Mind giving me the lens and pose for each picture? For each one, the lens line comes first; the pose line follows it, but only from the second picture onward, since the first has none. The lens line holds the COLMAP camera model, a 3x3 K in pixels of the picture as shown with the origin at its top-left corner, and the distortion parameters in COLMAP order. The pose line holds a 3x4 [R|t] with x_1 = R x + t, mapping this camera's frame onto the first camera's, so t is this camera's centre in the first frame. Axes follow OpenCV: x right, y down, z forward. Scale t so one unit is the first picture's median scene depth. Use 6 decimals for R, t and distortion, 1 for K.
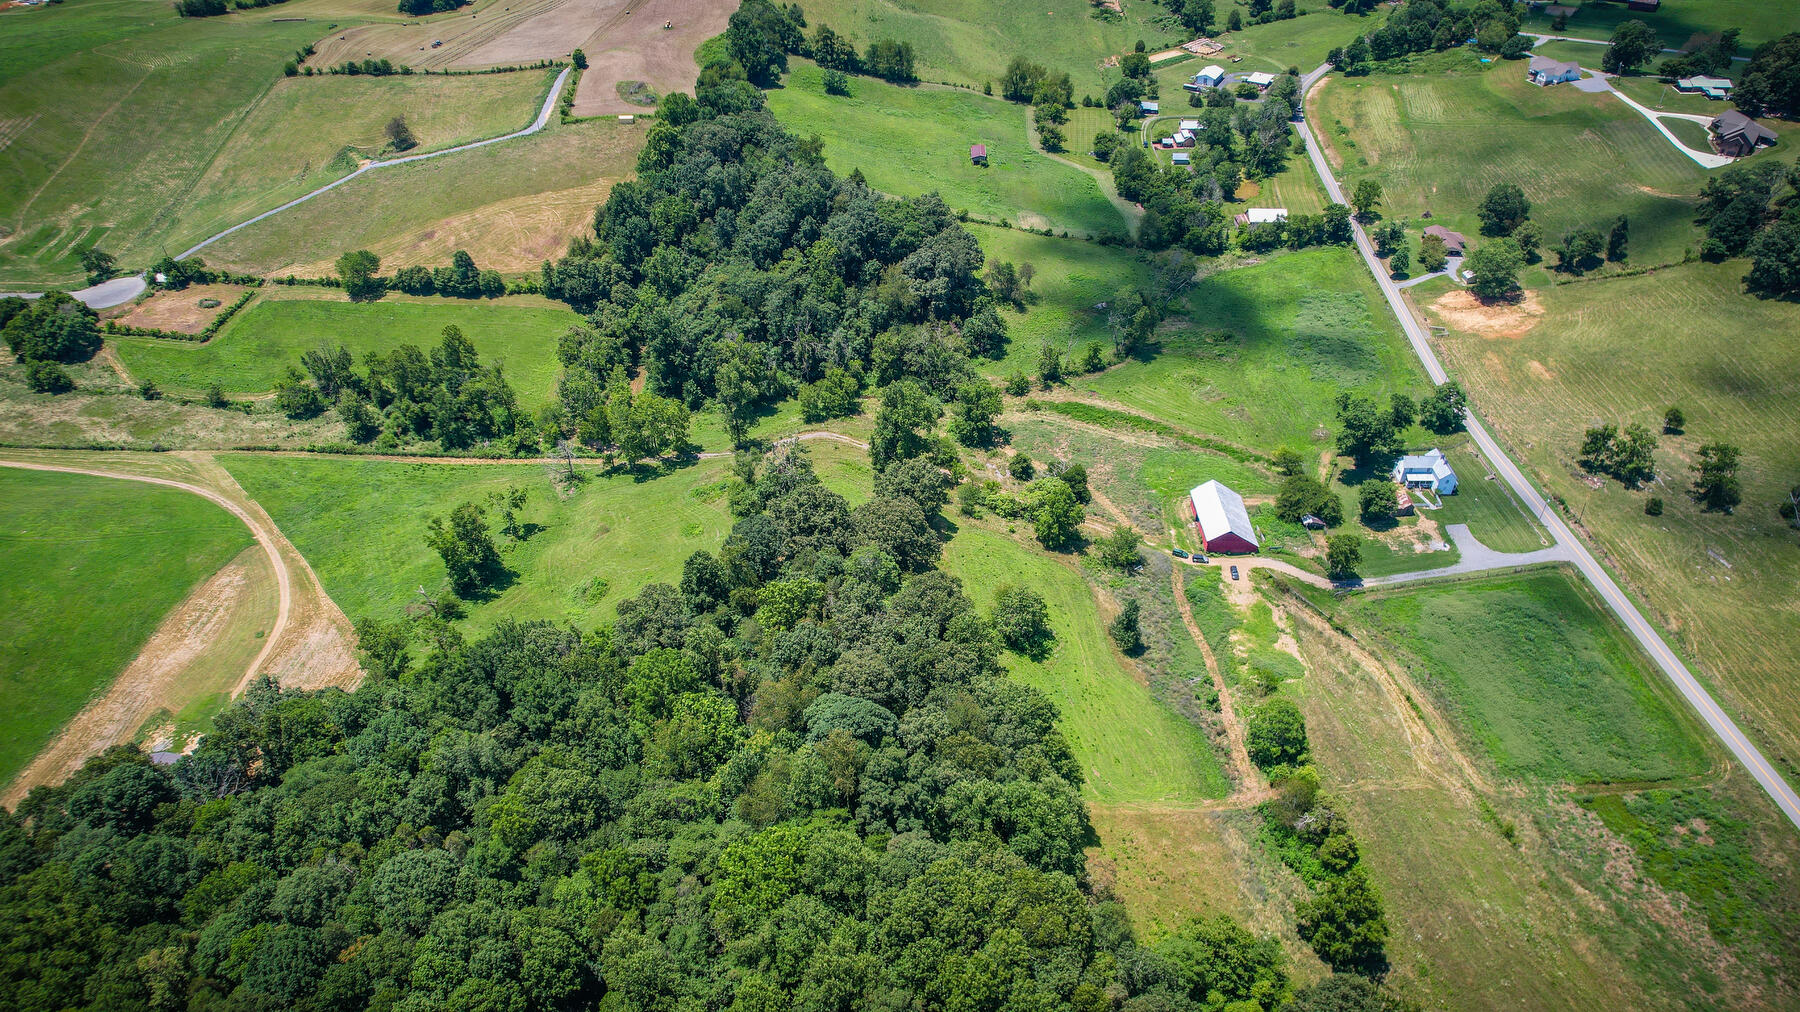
lens RADIAL K [[1152.1, 0, 902.3], [0, 1152.1, 504.8], [0, 0, 1]] dist [-0.073213, 0.069755]
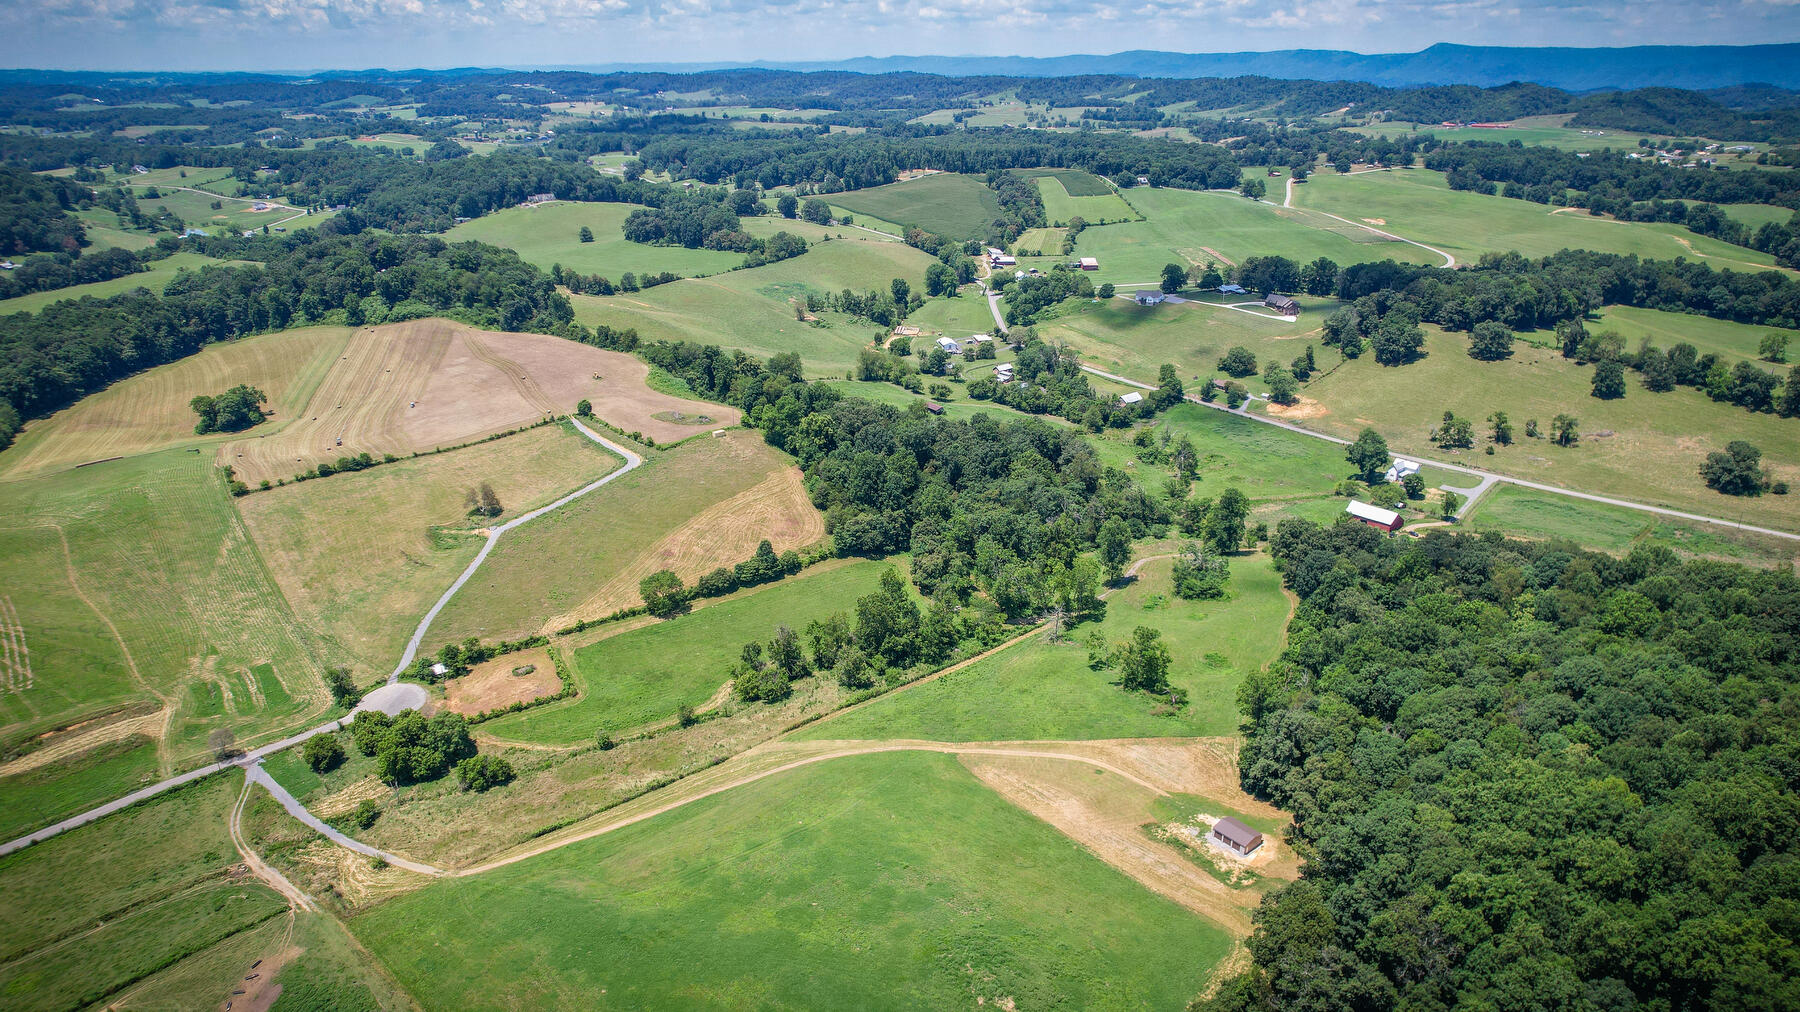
lens RADIAL K [[1152.1, 0, 897.3], [0, 1152.1, 500.0], [0, 0, 1]] dist [-0.073213, 0.069755]
pose [[0.750642, -0.239615, 0.615728, -1.055919], [0.411500, 0.898654, -0.151947, -0.036339], [-0.516918, 0.367430, 0.773169, 0.050030]]
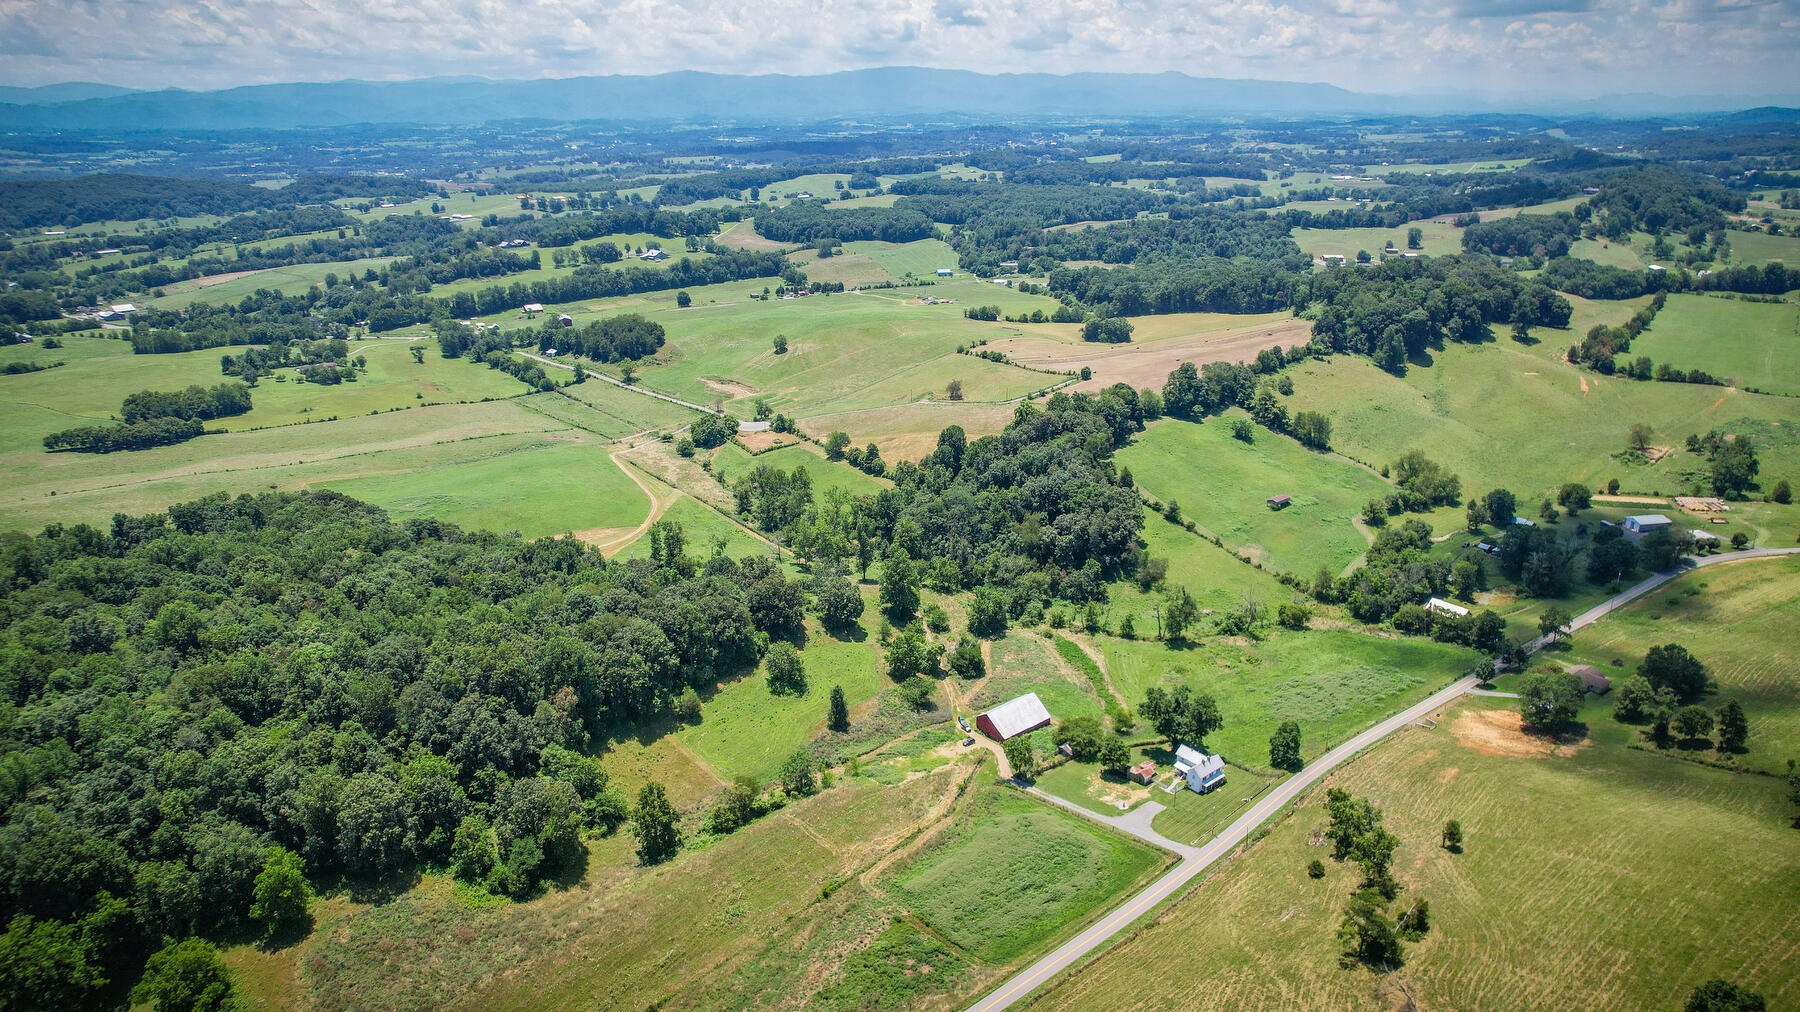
lens RADIAL K [[1152.1, 0, 900.2], [0, 1152.1, 504.8], [0, 0, 1]] dist [-0.073213, 0.069755]
pose [[0.636180, 0.255885, -0.727872, 0.867738], [-0.476206, 0.872490, -0.109492, 0.004725], [0.607043, 0.416273, 0.676915, -0.005274]]
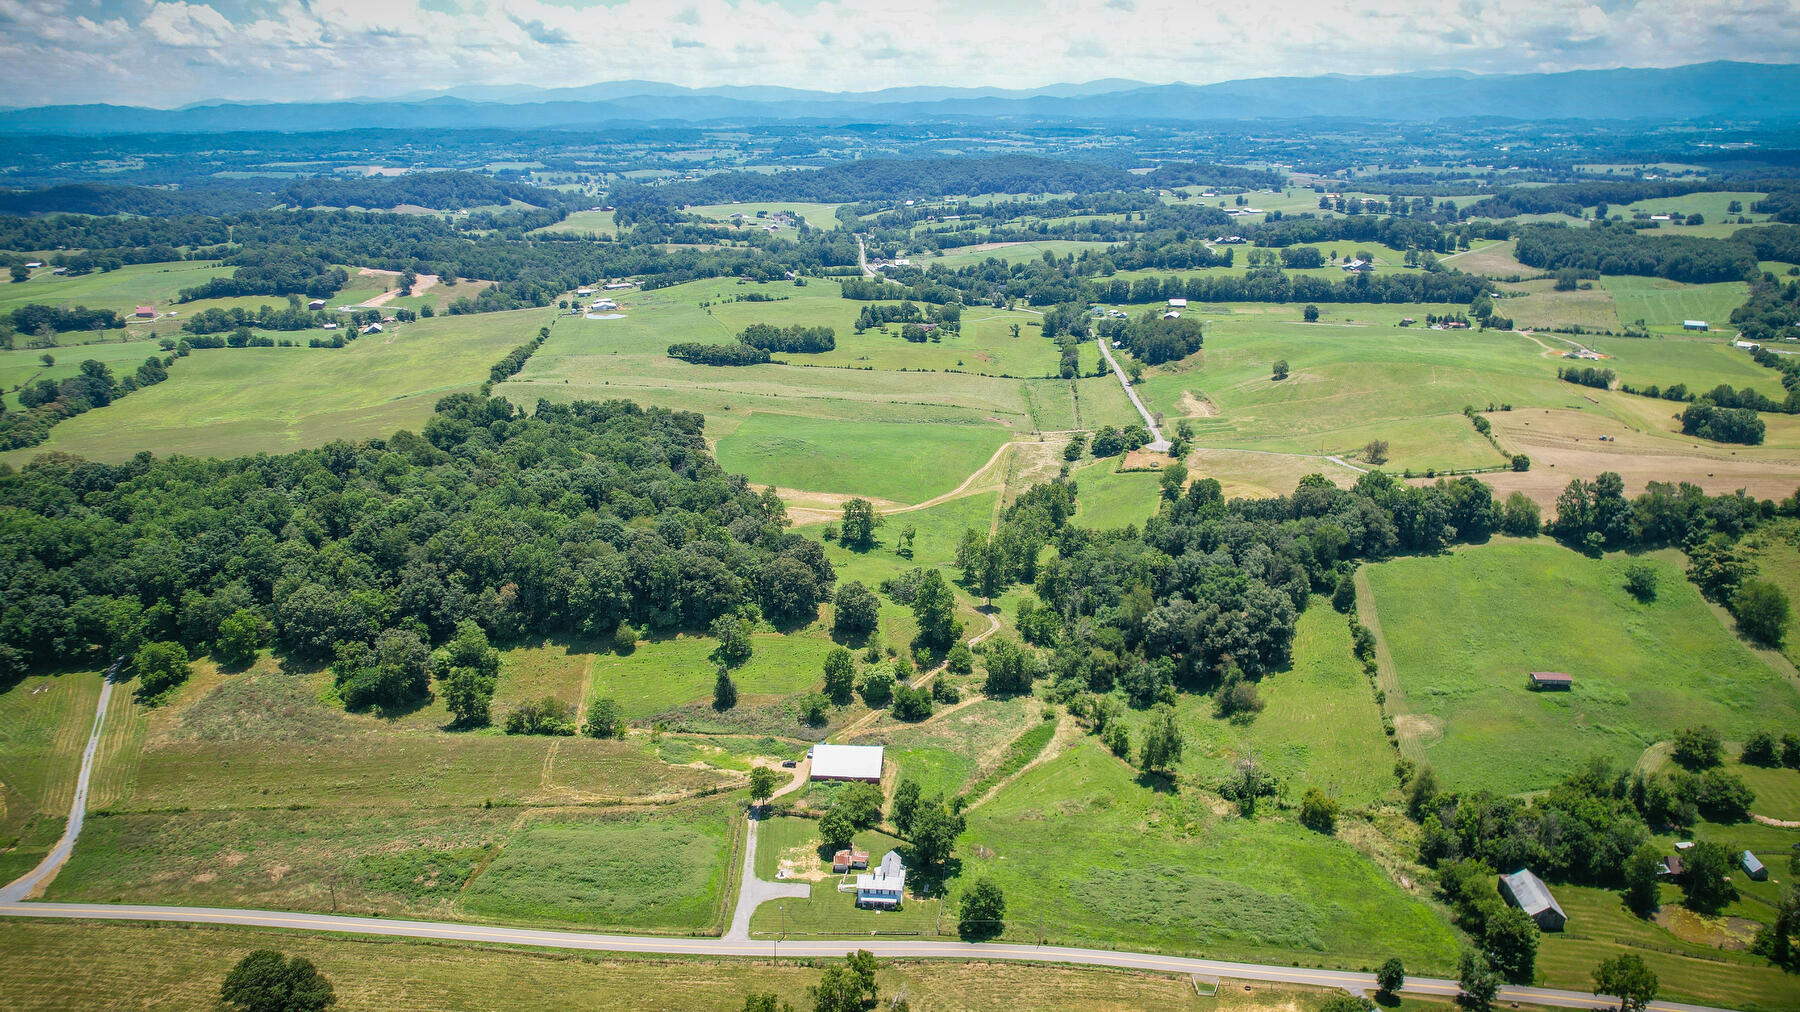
lens RADIAL K [[1152.1, 0, 898.0], [0, 1152.1, 499.3], [0, 0, 1]] dist [-0.073213, 0.069755]
pose [[-0.089664, 0.329378, -0.939931, 1.069404], [-0.612290, 0.726101, 0.312855, -0.481052], [0.785533, 0.603562, 0.136570, 0.596883]]
